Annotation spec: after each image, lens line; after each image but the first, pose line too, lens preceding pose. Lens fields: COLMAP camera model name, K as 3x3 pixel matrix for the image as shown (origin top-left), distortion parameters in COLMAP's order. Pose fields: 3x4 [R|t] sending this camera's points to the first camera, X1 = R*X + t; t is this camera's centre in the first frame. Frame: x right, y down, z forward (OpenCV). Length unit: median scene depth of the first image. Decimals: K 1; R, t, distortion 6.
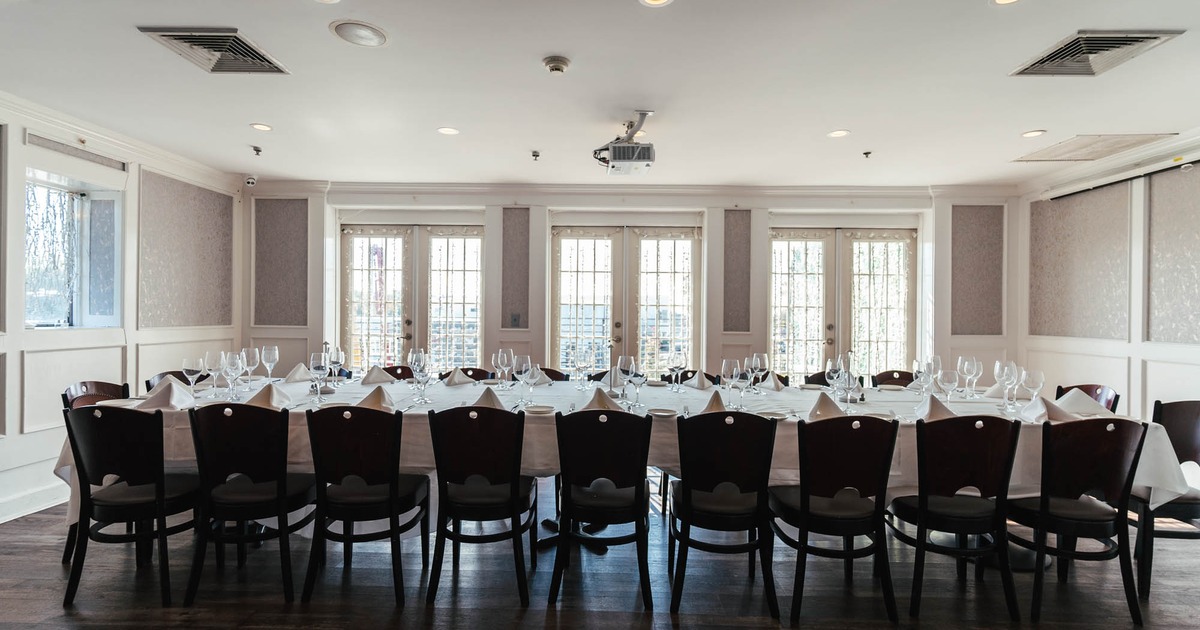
lens RADIAL K [[575.8, 0, 600.2], [0, 575.8, 311.4], [0, 0, 1]] dist [-0.003041, 0.000166]
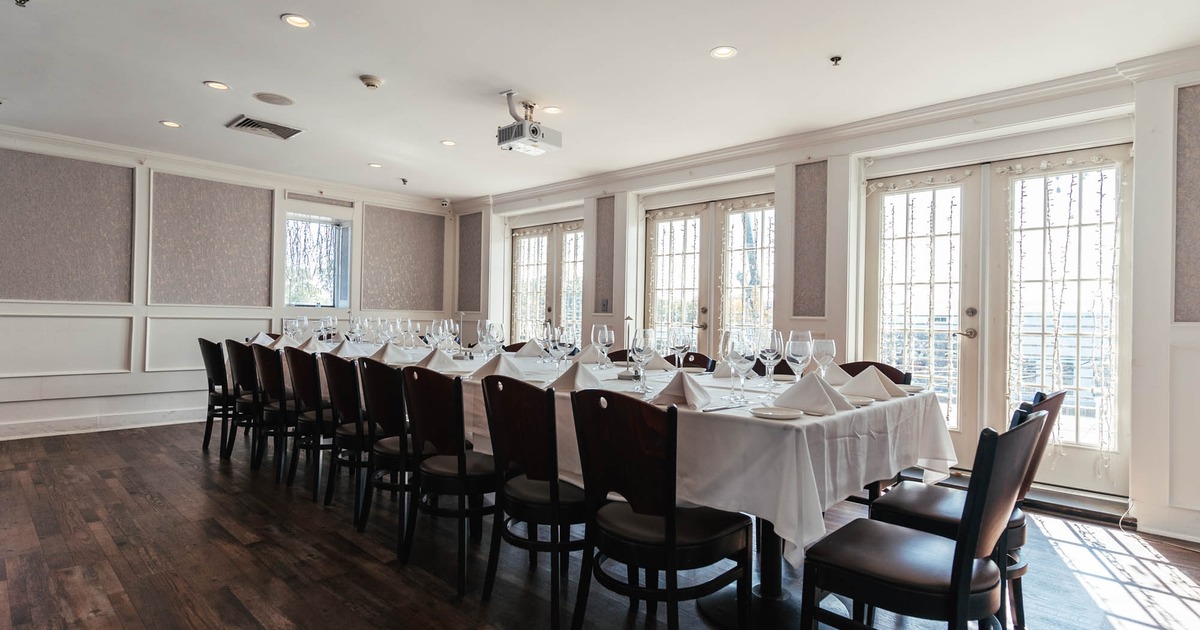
lens RADIAL K [[606.9, 0, 600.4], [0, 606.9, 319.6], [0, 0, 1]] dist [-0.000862, 0.000347]
pose [[0.734062, 0.004712, -0.679066, 0.590089], [-0.006957, 0.999976, -0.000583, 0.041888], [0.679047, 0.005152, 0.734077, 0.191160]]
